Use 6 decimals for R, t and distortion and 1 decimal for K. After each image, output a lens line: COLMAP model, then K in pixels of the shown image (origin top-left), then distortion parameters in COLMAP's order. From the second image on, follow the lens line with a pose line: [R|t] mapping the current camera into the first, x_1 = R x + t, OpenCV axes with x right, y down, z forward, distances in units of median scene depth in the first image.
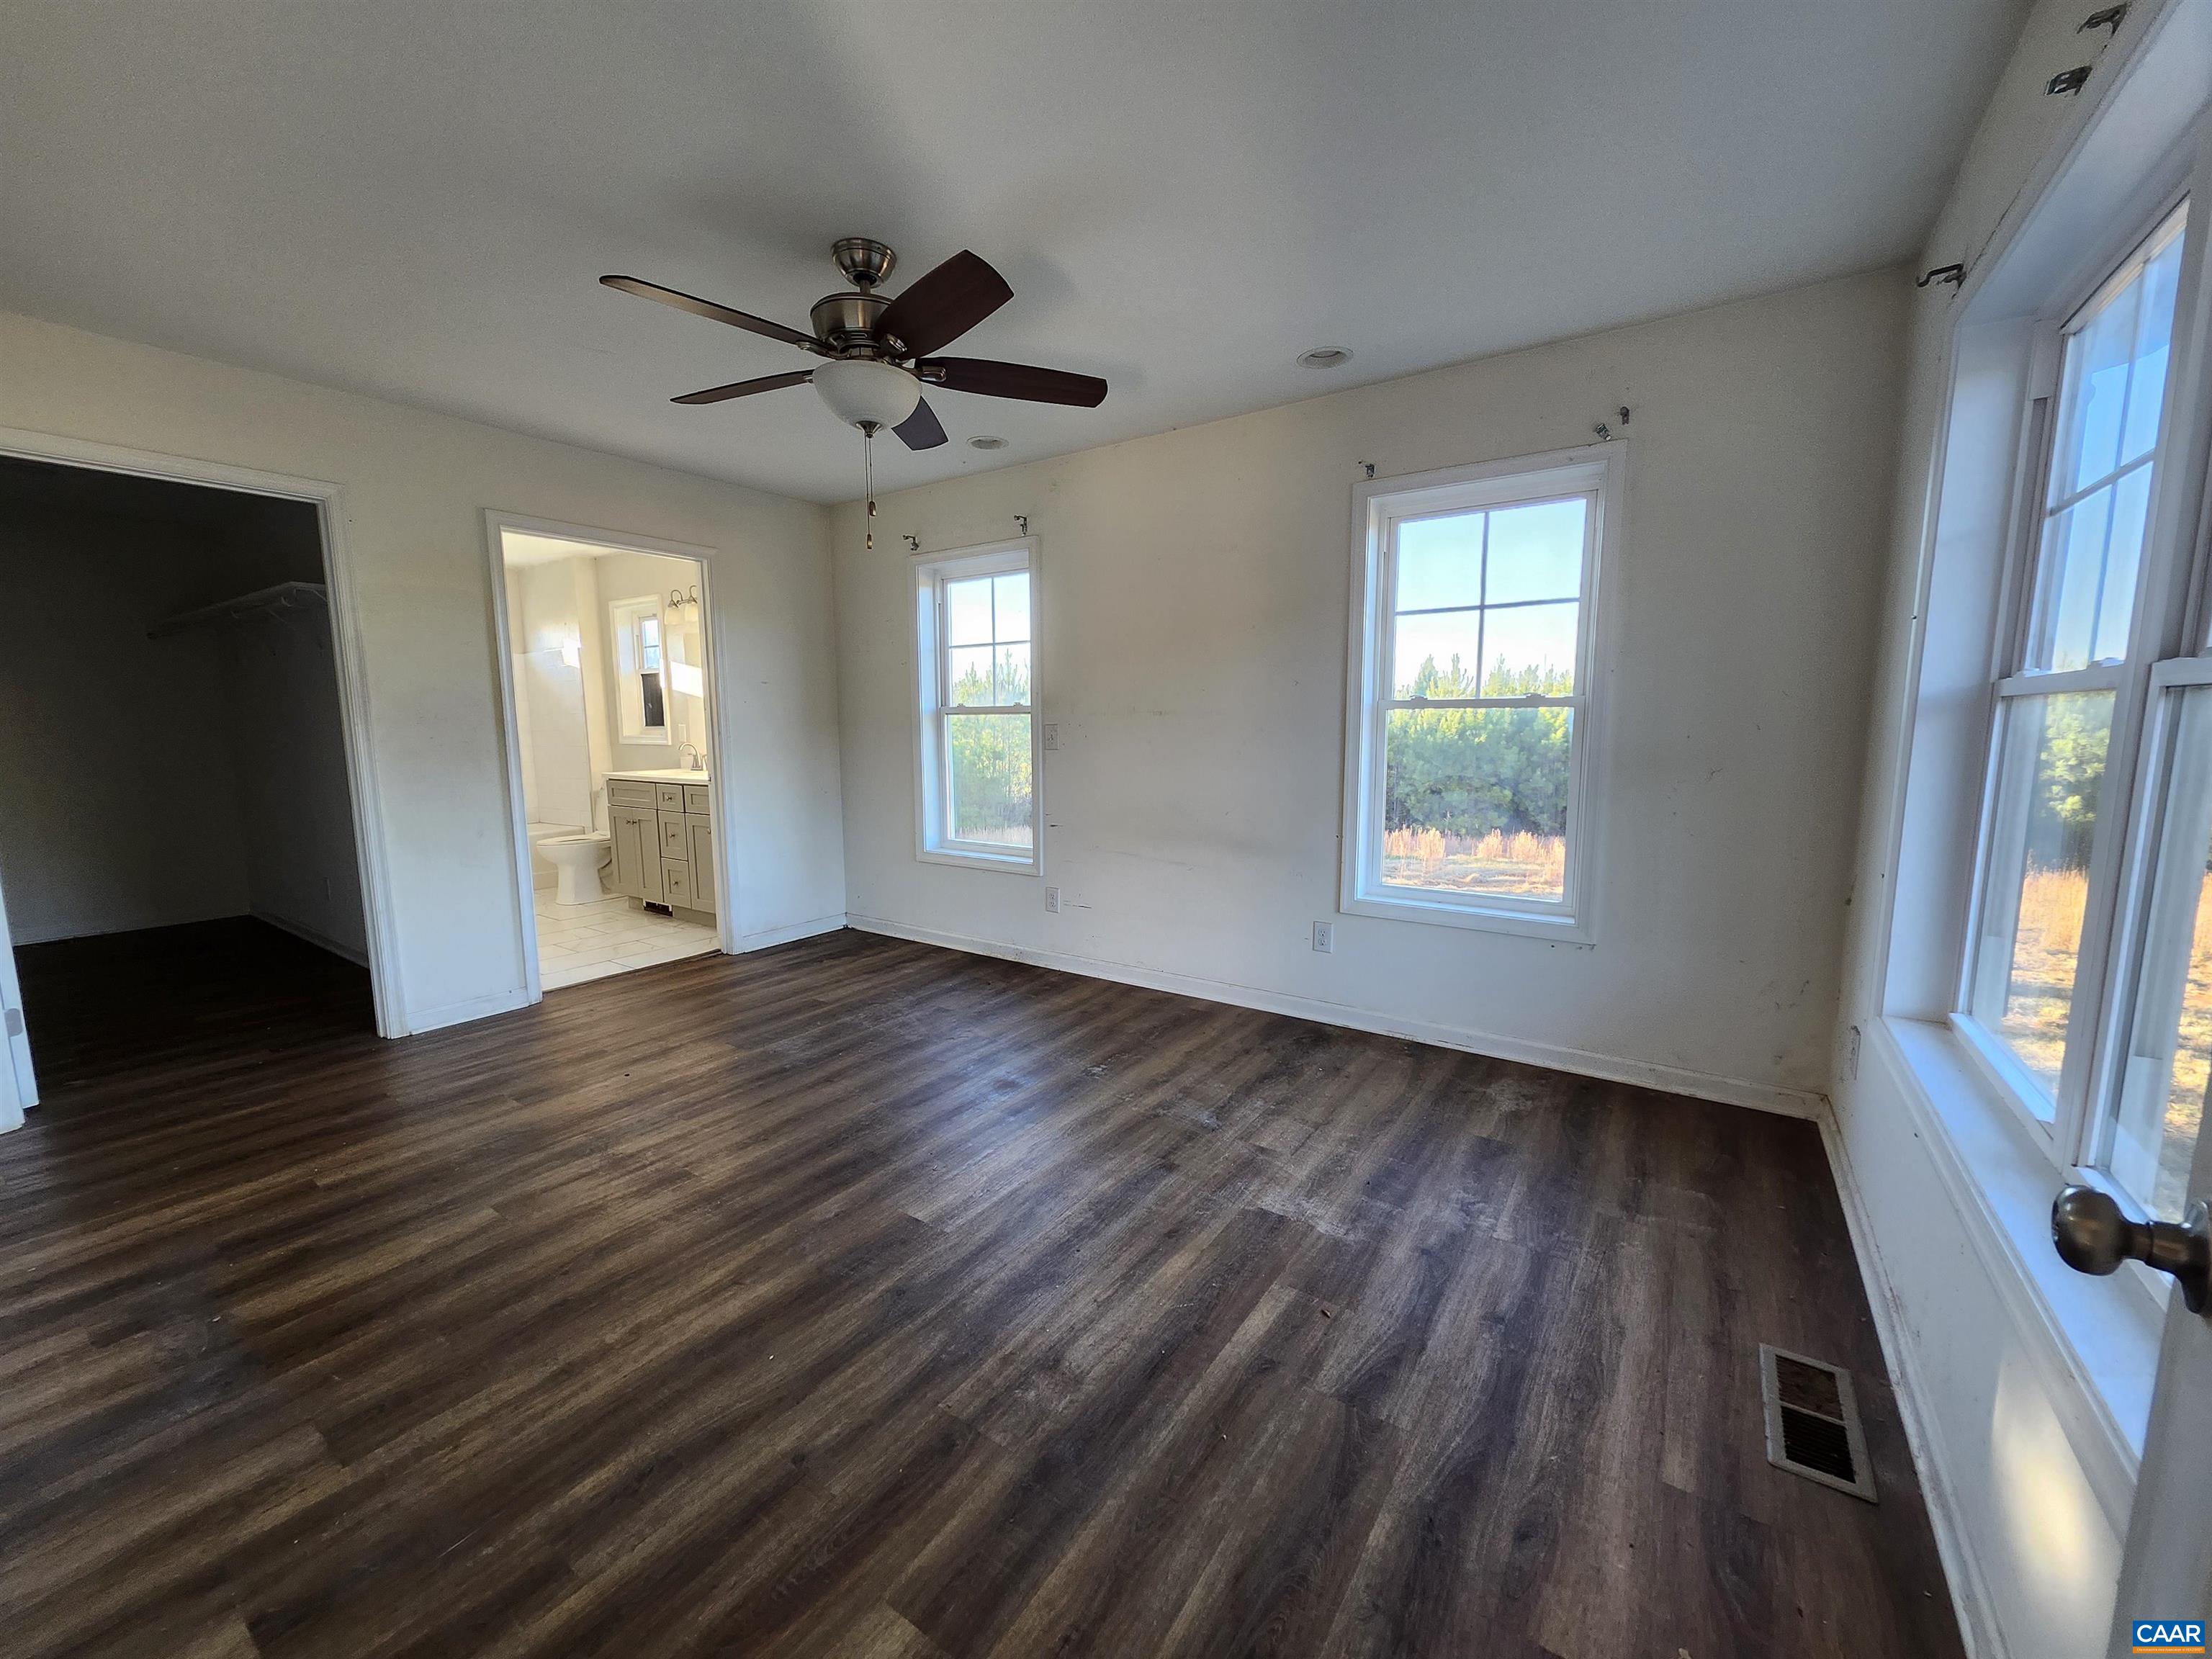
lens RADIAL K [[870.0, 0, 1113.7], [0, 870.0, 834.6], [0, 0, 1]] dist [0.003129, 0.000041]
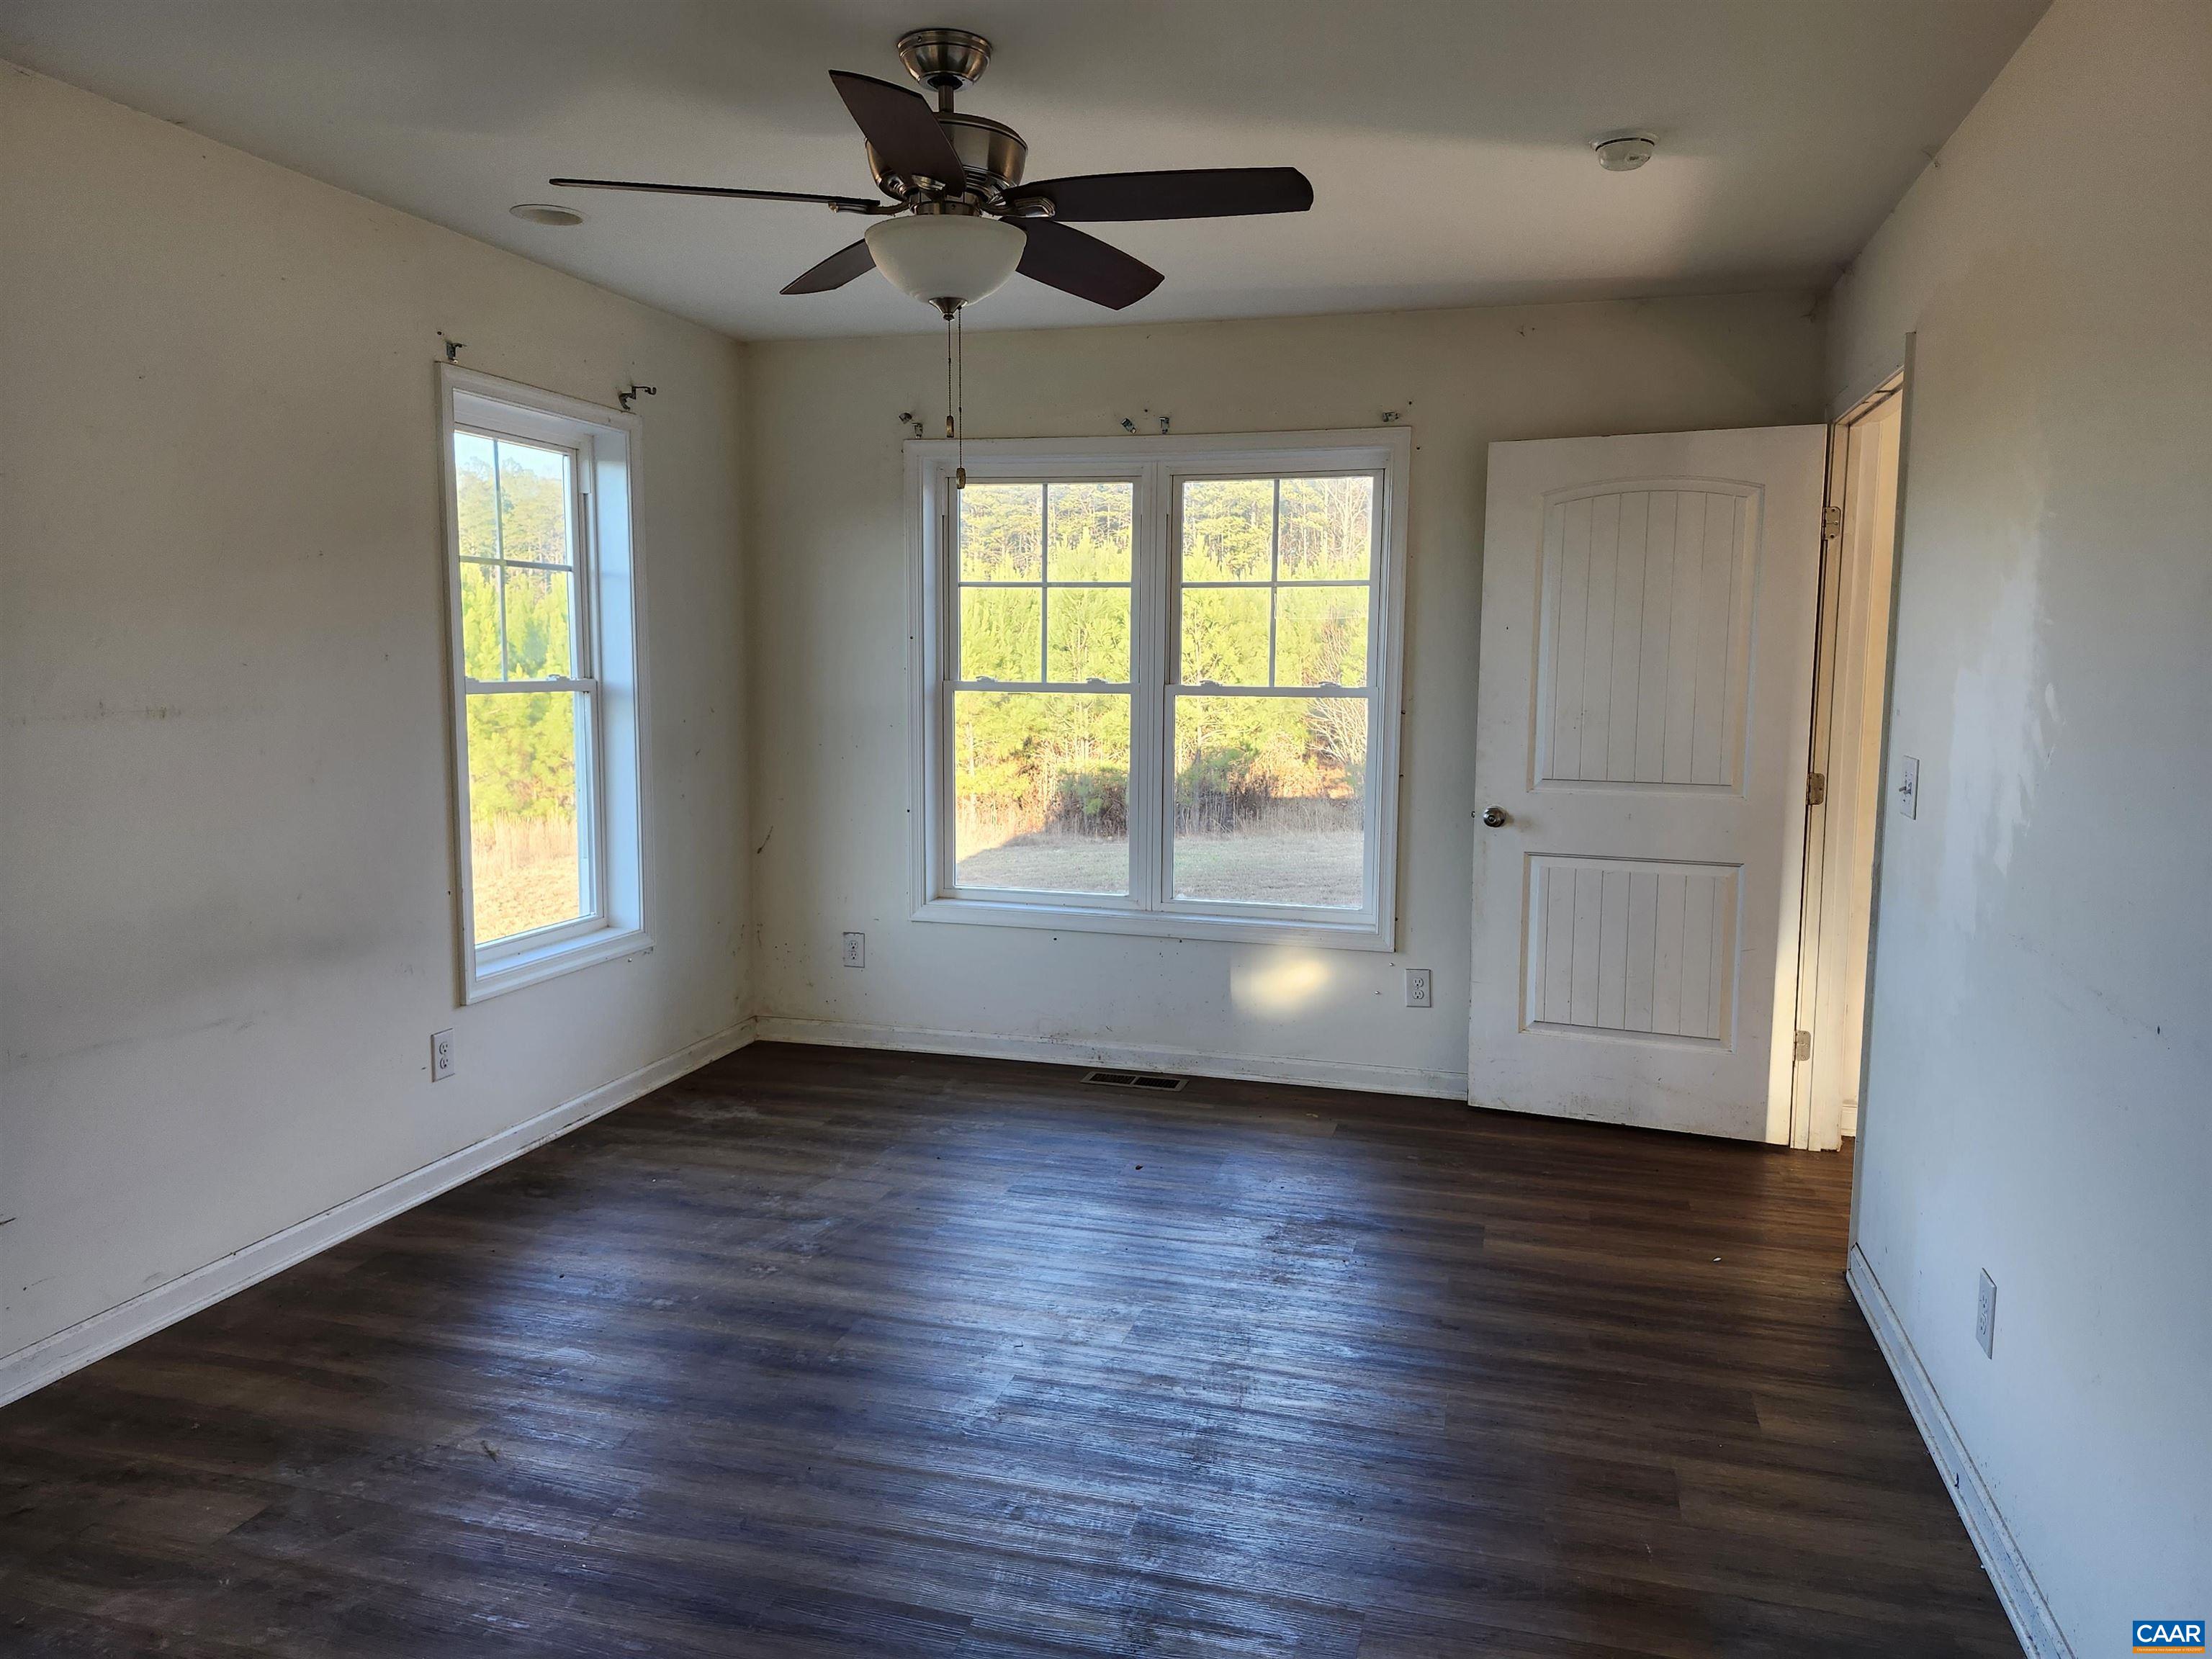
lens RADIAL K [[1550.1, 0, 1104.5], [0, 1550.1, 831.5], [0, 0, 1]] dist [0.051297, -0.018260]
pose [[-0.320409, -0.106356, 0.941290, -1.075514], [0.117918, 0.981470, 0.151035, -0.175173], [-0.939911, 0.159388, -0.301931, 0.955242]]
